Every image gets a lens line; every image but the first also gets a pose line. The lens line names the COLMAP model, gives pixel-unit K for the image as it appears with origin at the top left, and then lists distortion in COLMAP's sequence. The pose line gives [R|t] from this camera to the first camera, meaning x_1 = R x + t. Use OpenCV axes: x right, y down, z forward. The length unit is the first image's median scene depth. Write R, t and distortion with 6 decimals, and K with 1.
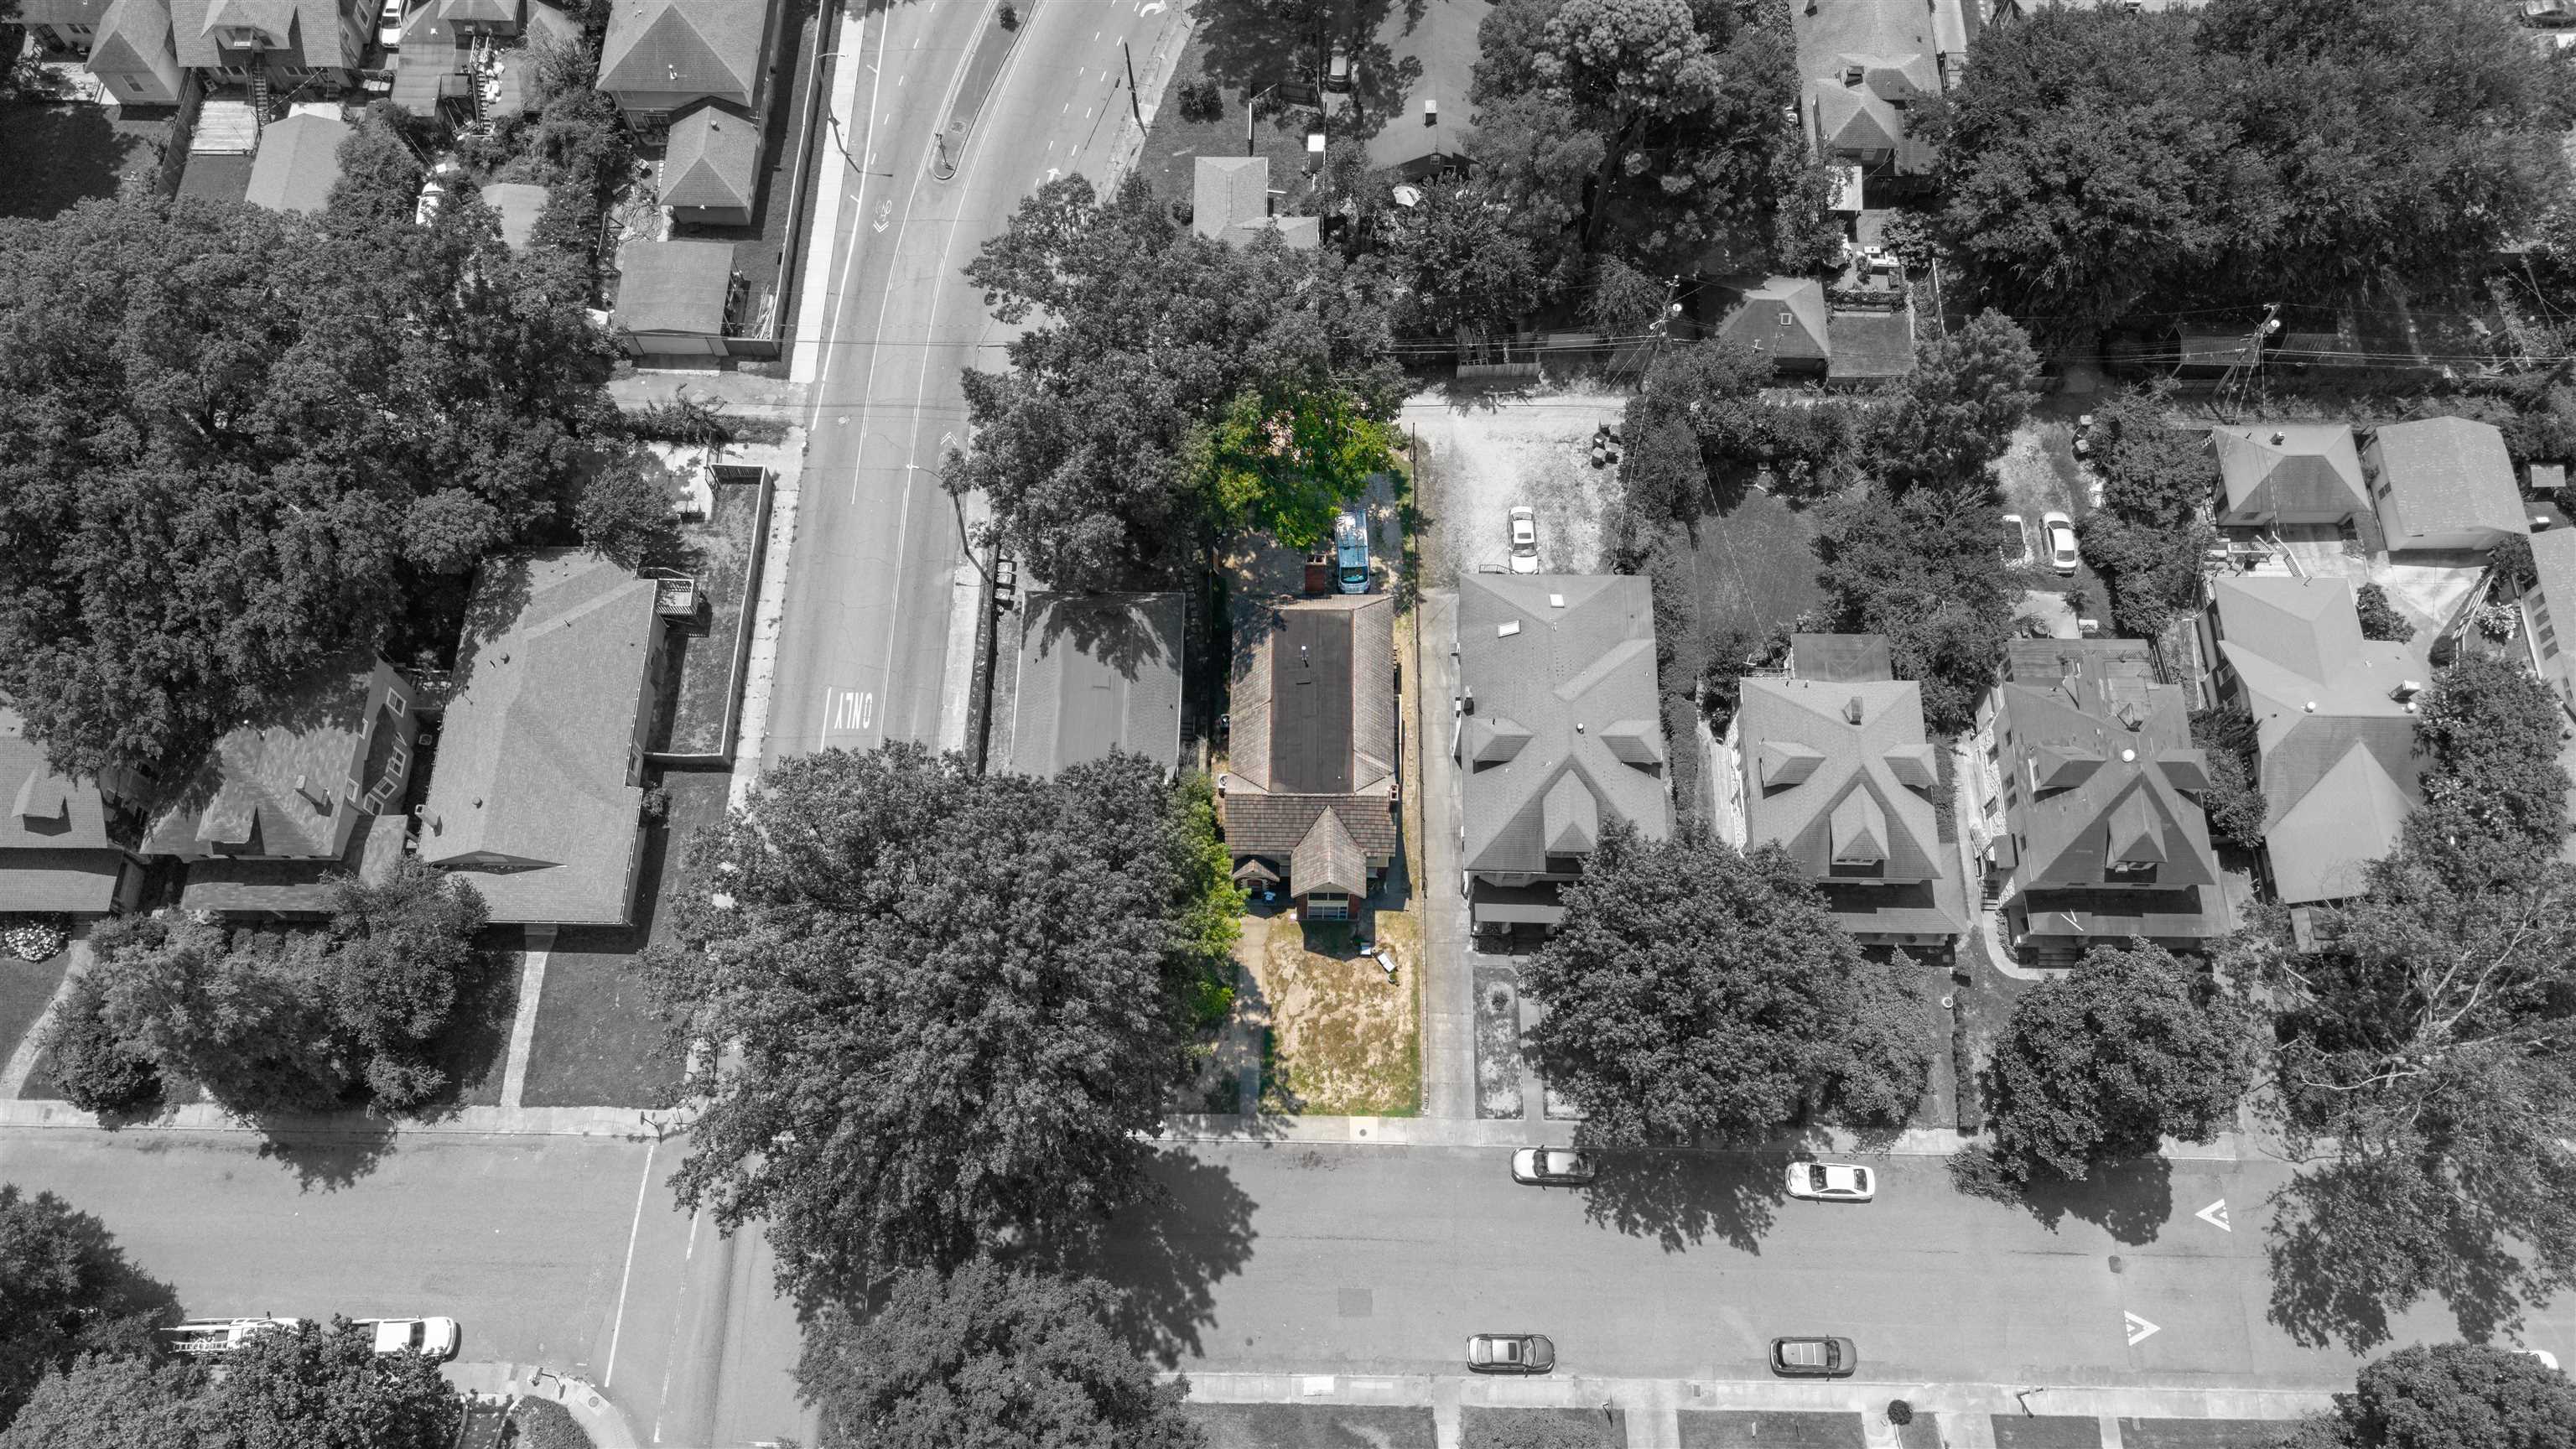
lens RADIAL K [[1832.4, 0, 1288.0], [0, 1832.4, 724.5], [0, 0, 1]] dist [0.213576, -0.630600]
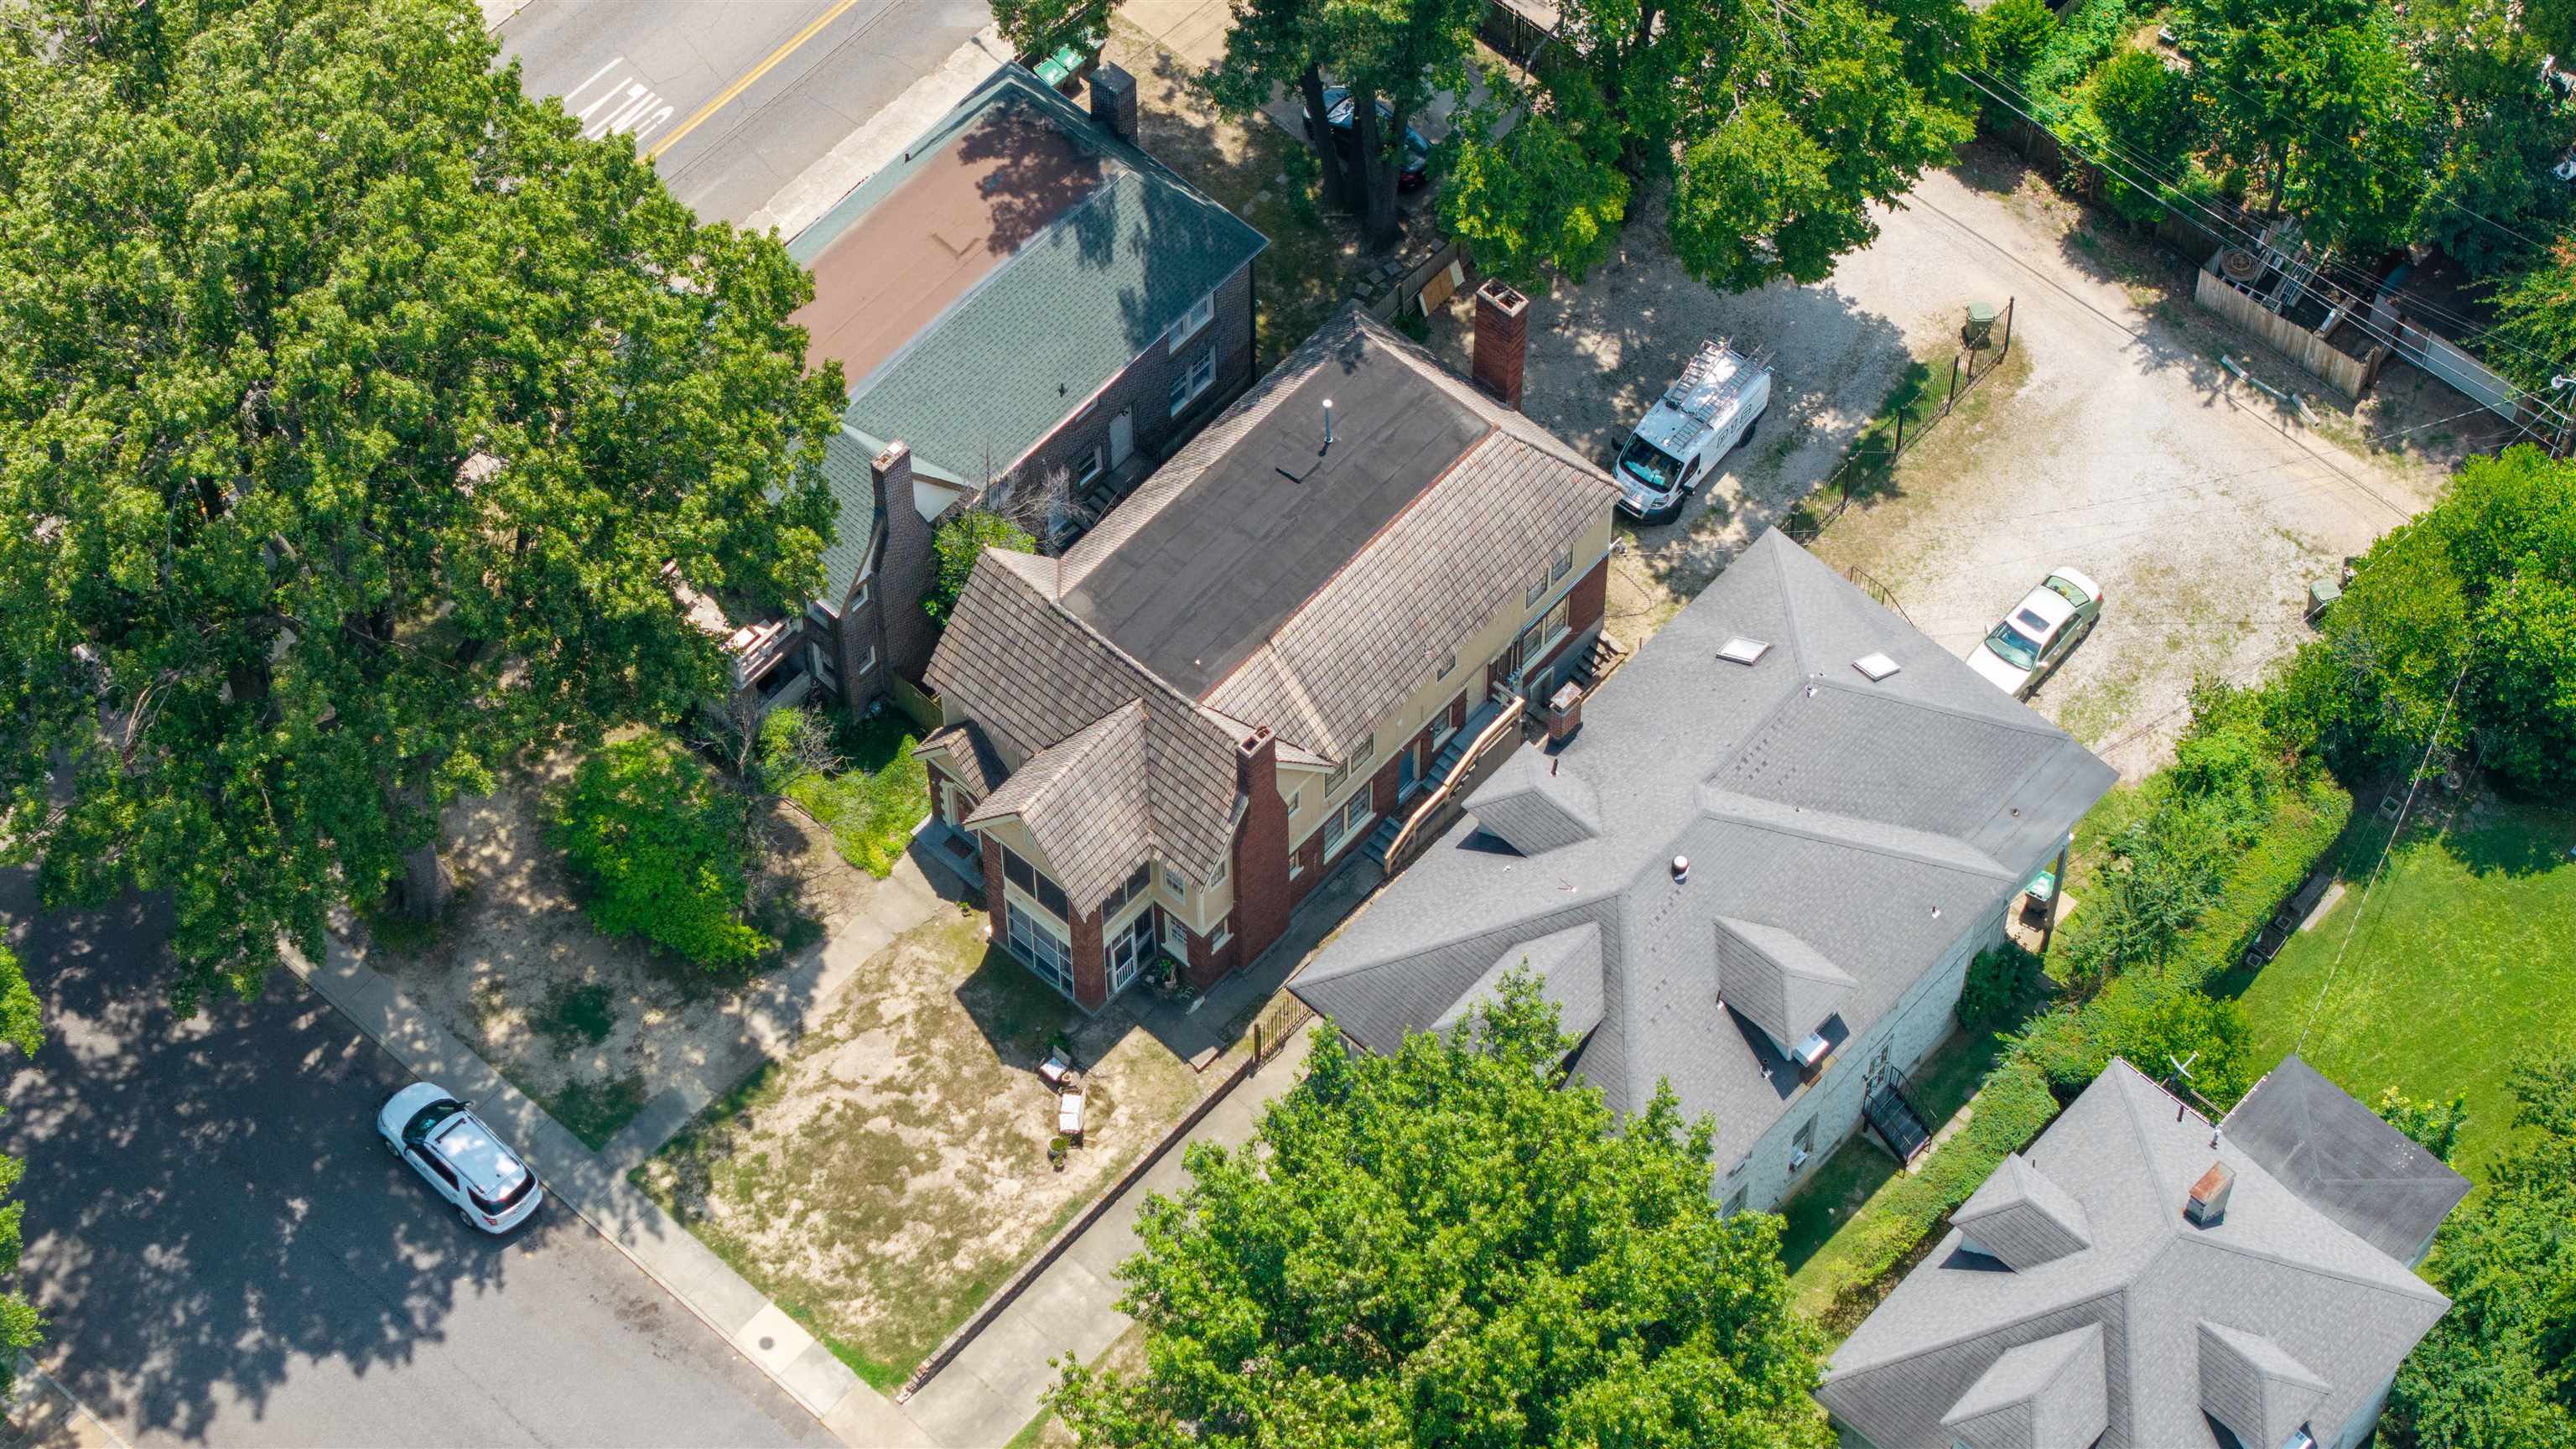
lens RADIAL K [[5666.5, 0, 1224.6], [0, 5666.5, 722.1], [0, 0, 1]] dist [-0.173550, 0.177432]
pose [[0.750522, 0.545562, -0.372933, 0.532386], [-0.604616, 0.794667, -0.054267, 0.106929], [0.266752, 0.266210, 0.926270, -0.256236]]
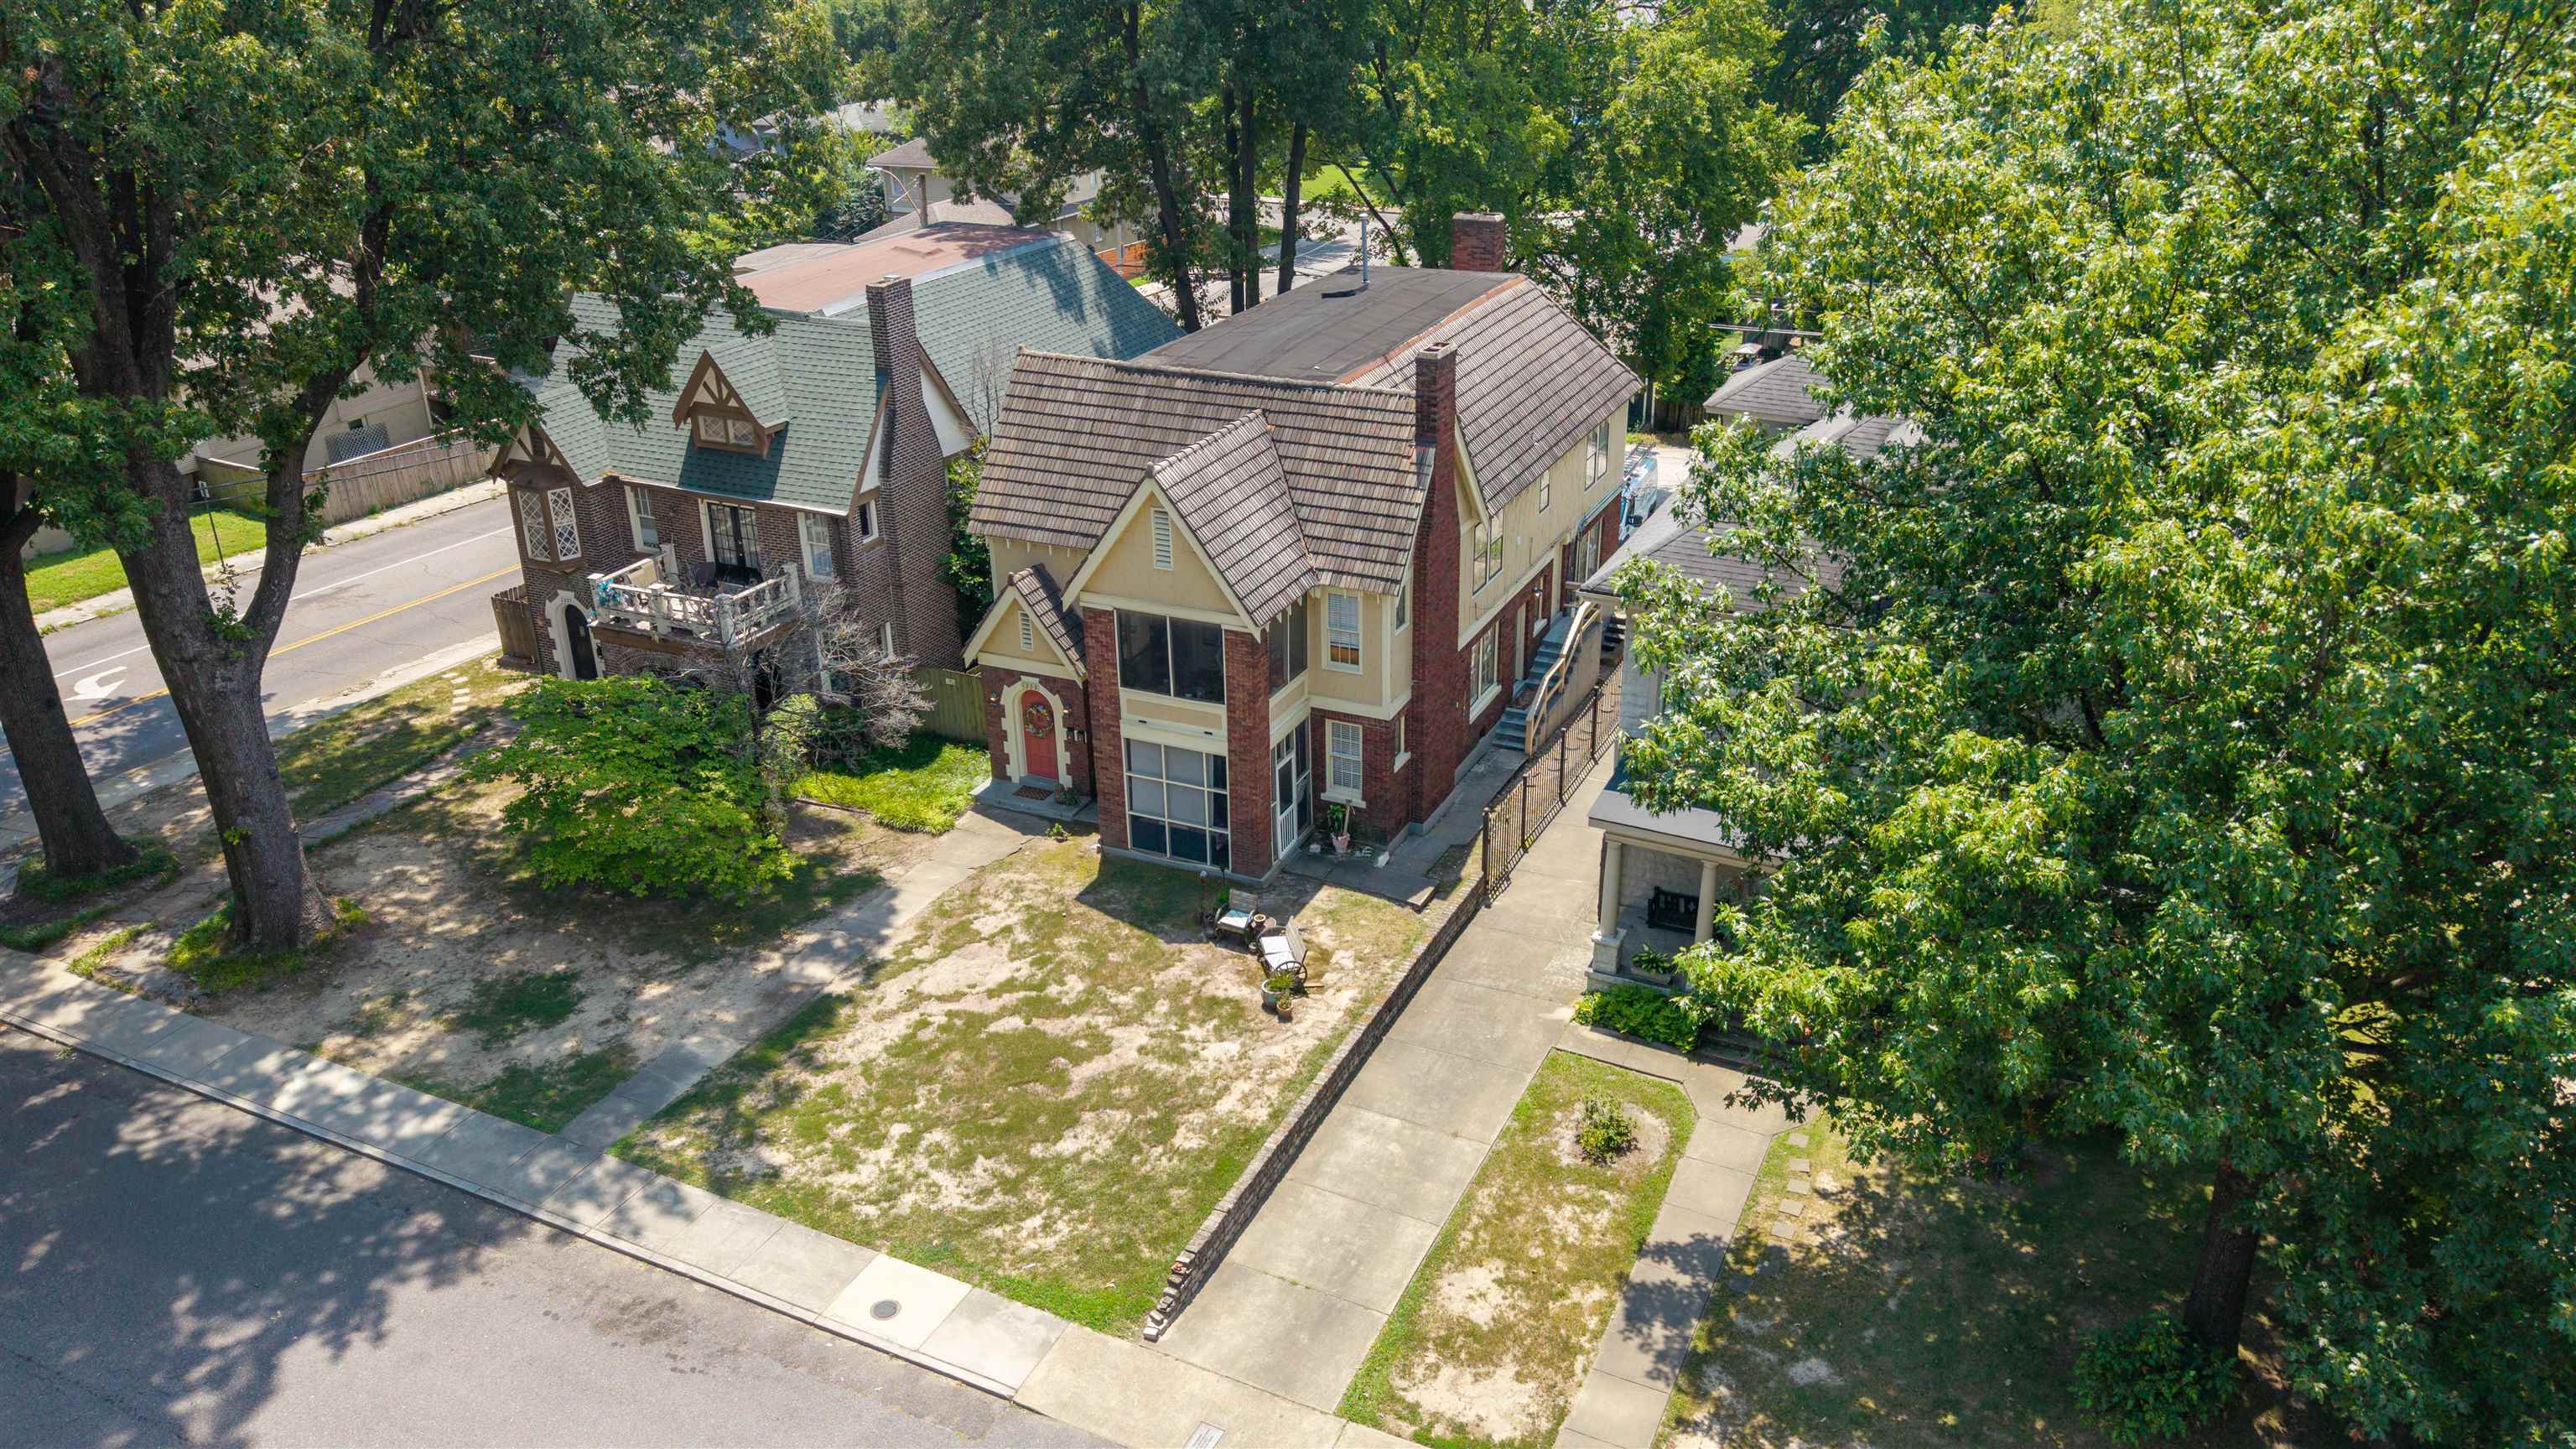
lens RADIAL K [[1832.4, 0, 1288.0], [0, 1832.4, 724.5], [0, 0, 1]] dist [0.213576, -0.630600]
pose [[0.909018, 0.162007, -0.383979, 0.166833], [-0.378317, 0.707259, -0.597211, 0.285783], [0.174820, 0.688141, 0.704201, 0.762998]]
